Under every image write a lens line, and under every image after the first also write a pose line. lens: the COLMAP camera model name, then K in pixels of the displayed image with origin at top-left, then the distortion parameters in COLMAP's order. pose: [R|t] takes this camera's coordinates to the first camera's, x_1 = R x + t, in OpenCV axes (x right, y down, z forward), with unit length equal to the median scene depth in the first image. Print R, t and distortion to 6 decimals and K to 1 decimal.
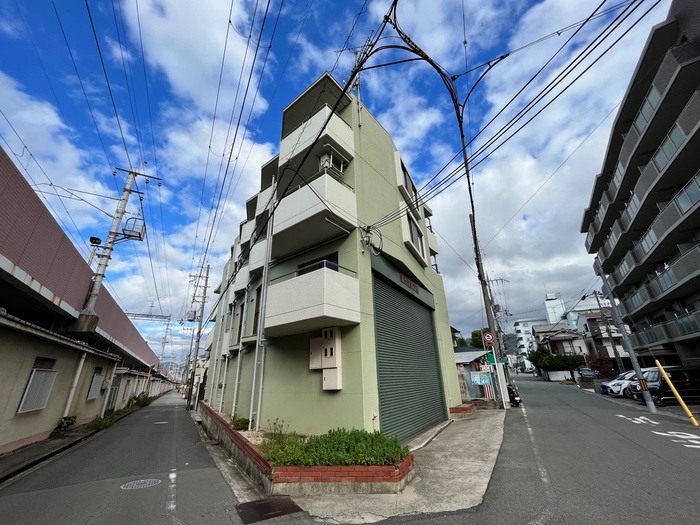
lens RADIAL K [[287.2, 0, 349.0], [0, 287.2, 260.7], [0, 0, 1]] dist [-0.003354, -0.000115]
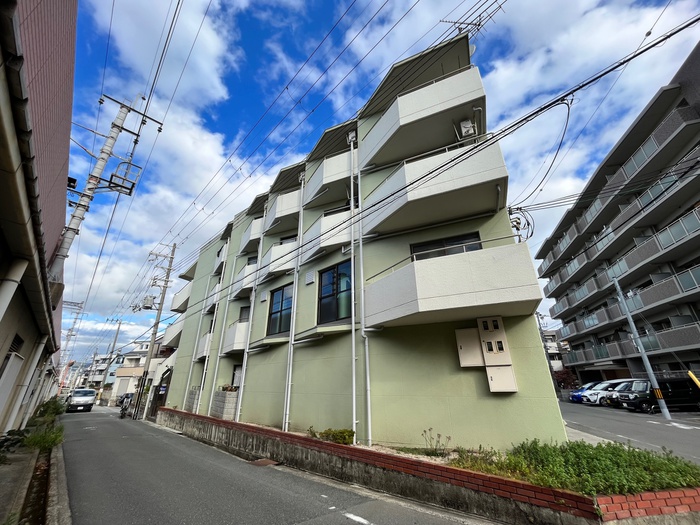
lens RADIAL K [[287.2, 0, 350.7], [0, 287.2, 261.5], [0, 0, 1]] dist [-0.003354, -0.000115]
pose [[0.968085, 0.116786, 0.221749, -0.326516], [-0.111917, 0.993121, -0.034440, 0.071584], [-0.224245, 0.008523, 0.974495, 0.135176]]
